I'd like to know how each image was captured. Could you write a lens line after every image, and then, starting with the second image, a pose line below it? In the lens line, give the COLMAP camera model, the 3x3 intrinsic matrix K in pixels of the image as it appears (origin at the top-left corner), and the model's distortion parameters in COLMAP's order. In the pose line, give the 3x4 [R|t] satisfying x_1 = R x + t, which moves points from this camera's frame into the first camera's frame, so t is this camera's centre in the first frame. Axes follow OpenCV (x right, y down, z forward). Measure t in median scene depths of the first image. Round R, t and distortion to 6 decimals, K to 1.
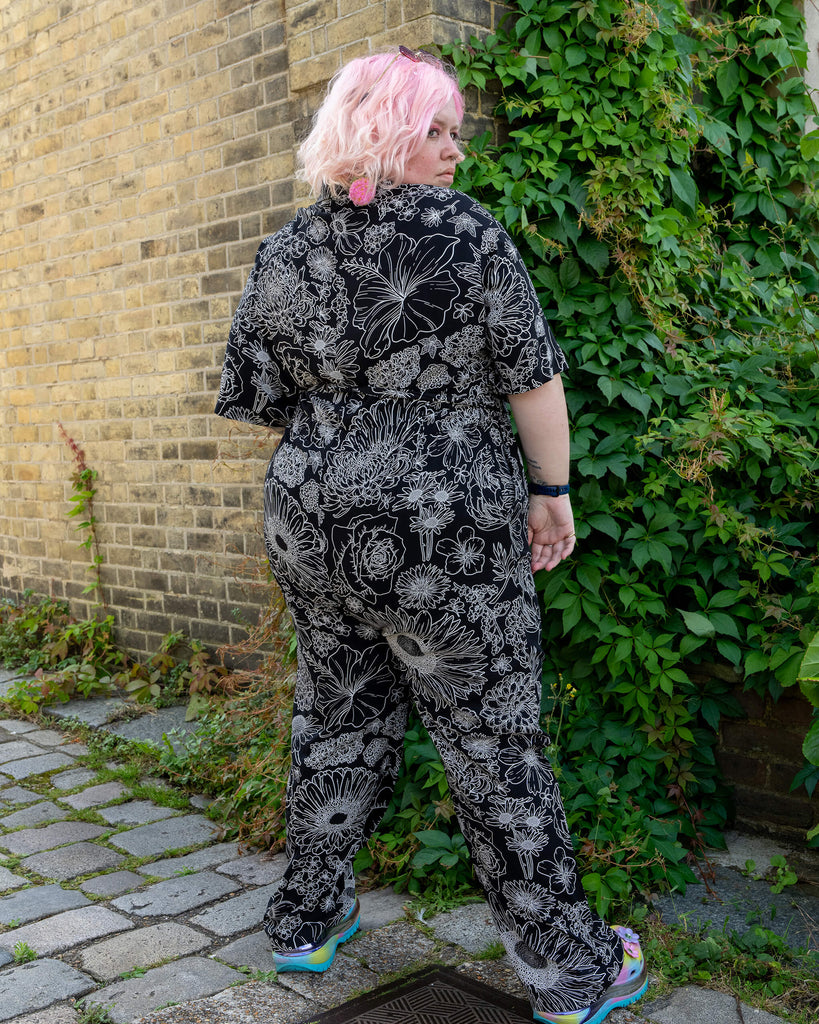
lens RADIAL K [[1216.7, 0, 406.9], [0, 1216.7, 516.4], [0, 0, 1]] dist [-0.002304, 0.002757]
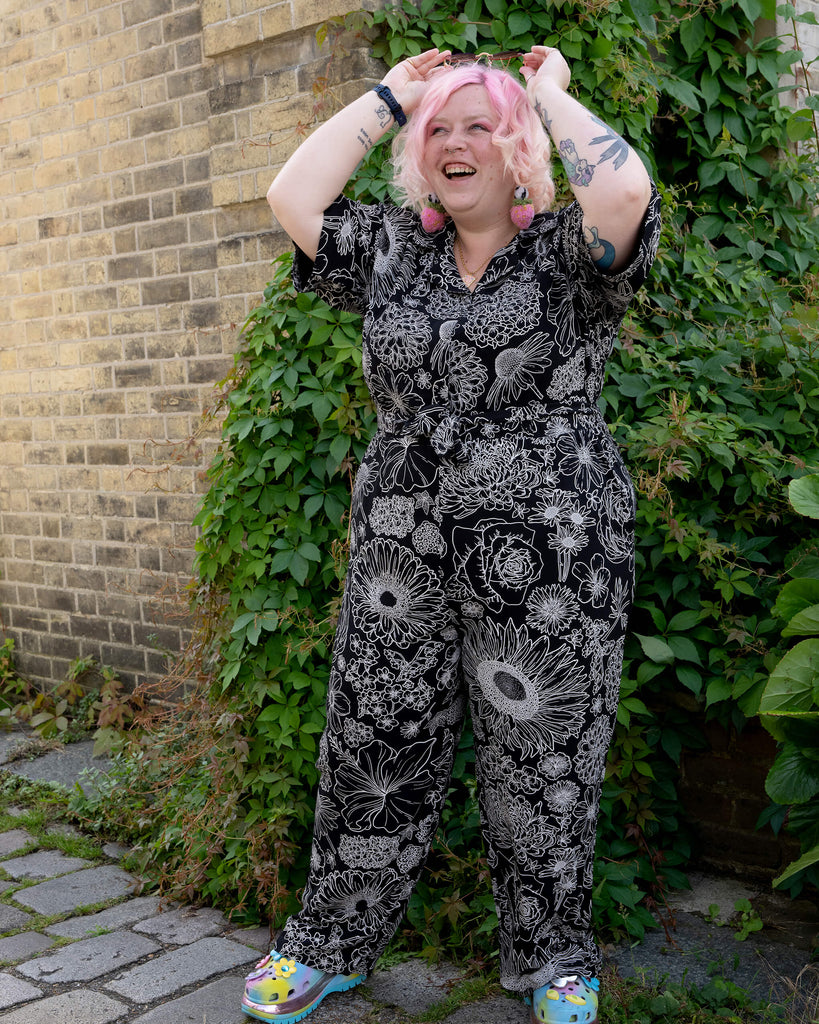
lens RADIAL K [[1395.8, 0, 409.5], [0, 1395.8, 512.0], [0, 0, 1]] dist [0.000774, 0.004911]
pose [[0.999036, -0.012561, 0.042065, 0.007105], [0.012182, 0.999883, 0.009243, -0.020659], [-0.042177, -0.008721, 0.999072, -0.035200]]
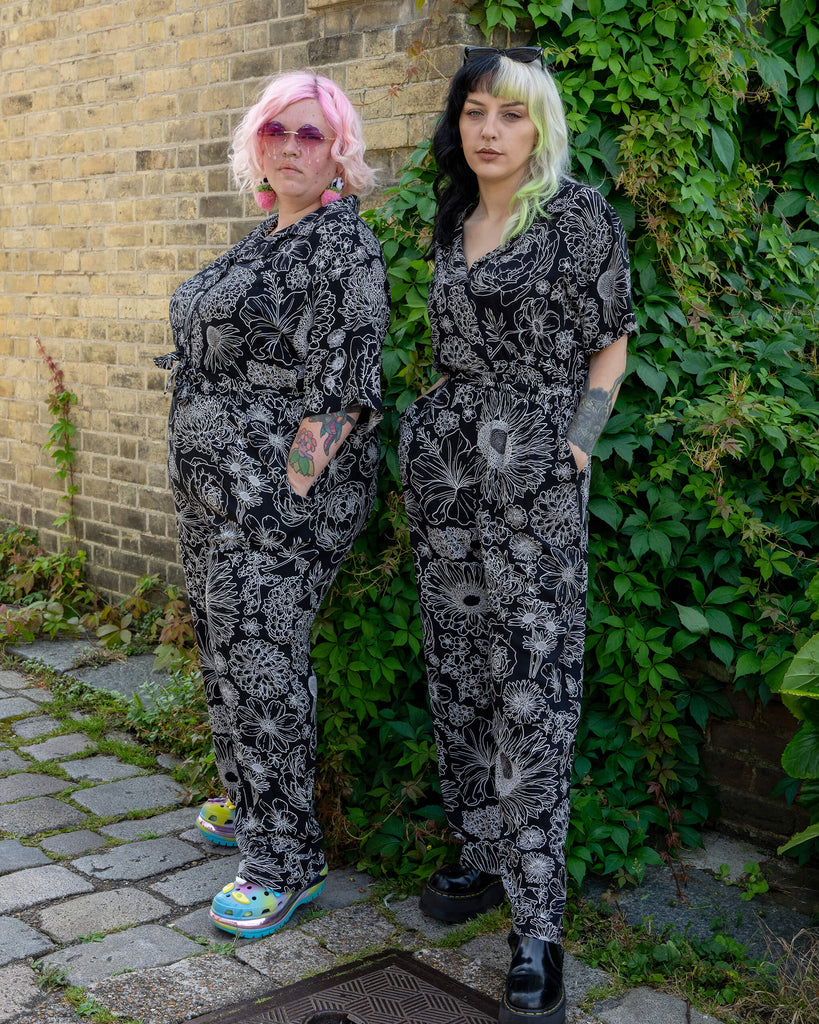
lens RADIAL K [[1395.8, 0, 409.5], [0, 1395.8, 512.0], [0, 0, 1]] dist [0.000774, 0.004911]
pose [[0.997782, 0.066376, -0.004992, 0.011503], [-0.065945, 0.995933, 0.061397, -0.037162], [0.009047, -0.060932, 0.998101, -0.075286]]
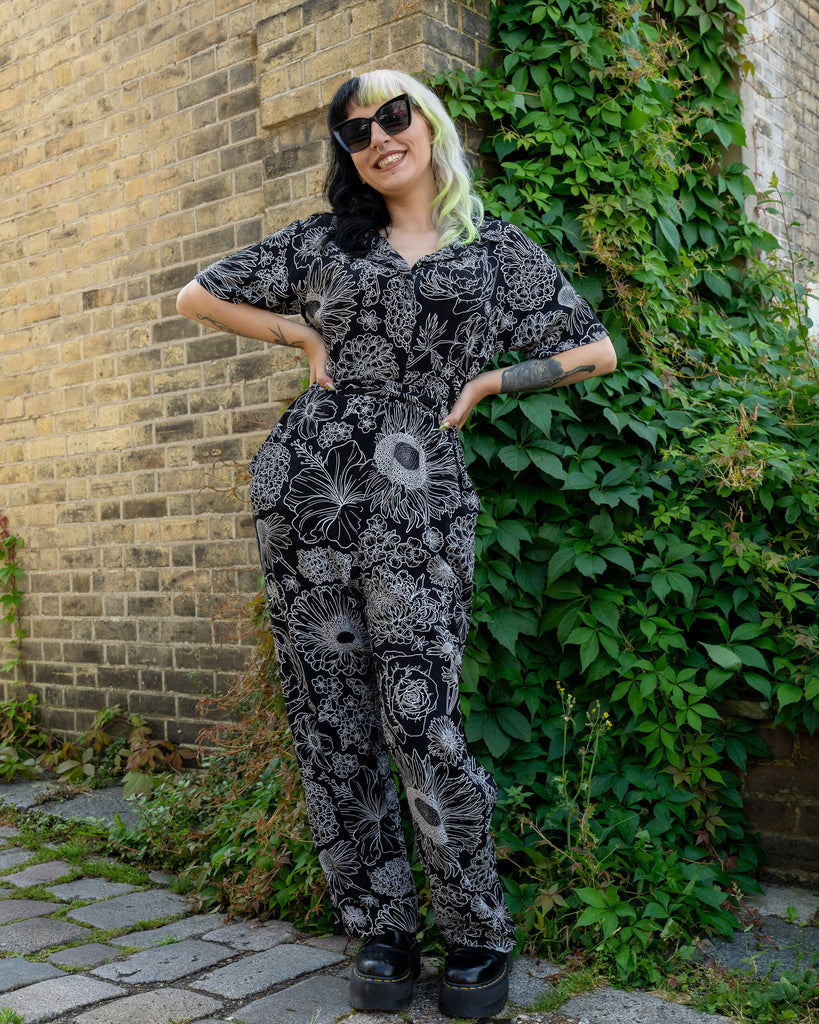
lens RADIAL K [[1221.8, 0, 382.6], [0, 1221.8, 537.3], [0, 0, 1]] dist [0.023685, -0.073371]
pose [[0.995176, 0.007495, 0.097818, -0.088291], [0.002042, 0.995280, -0.097028, 0.065909], [-0.098083, 0.096759, 0.990463, 0.055710]]
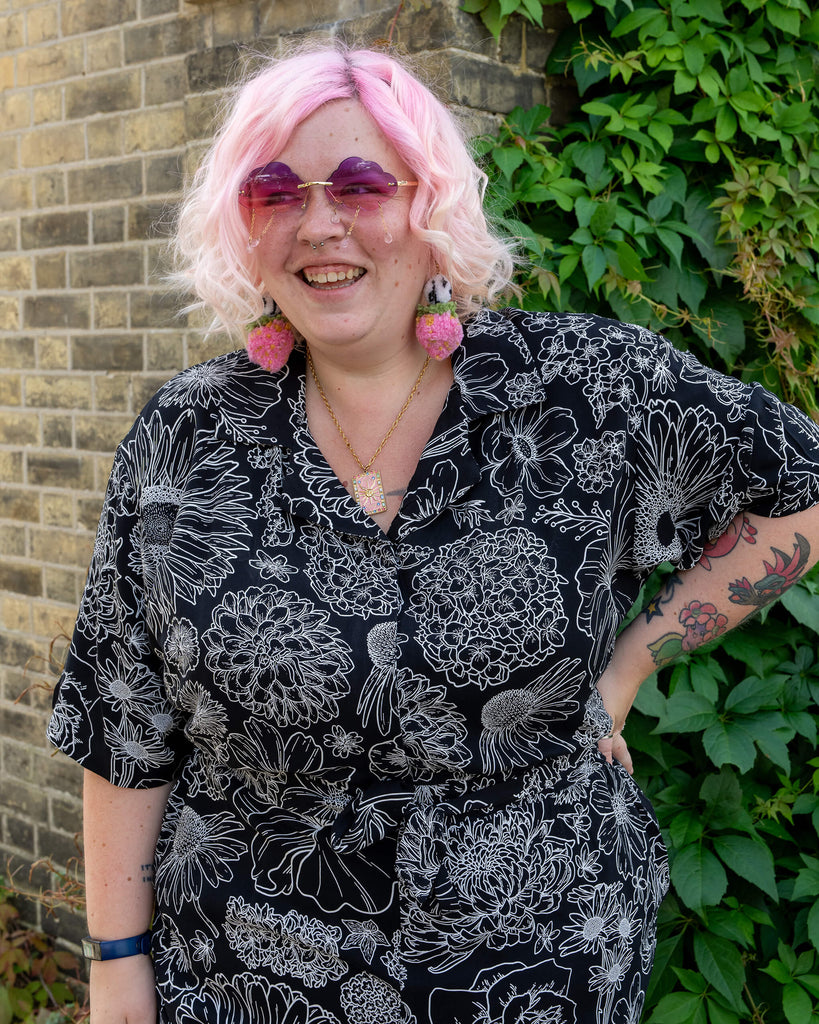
lens RADIAL K [[1395.8, 0, 409.5], [0, 1395.8, 512.0], [0, 0, 1]] dist [0.000774, 0.004911]
pose [[0.995940, 0.035952, 0.082530, -0.033746], [-0.037468, 0.999155, 0.016897, -0.116992], [-0.081853, -0.019921, 0.996445, 0.311723]]
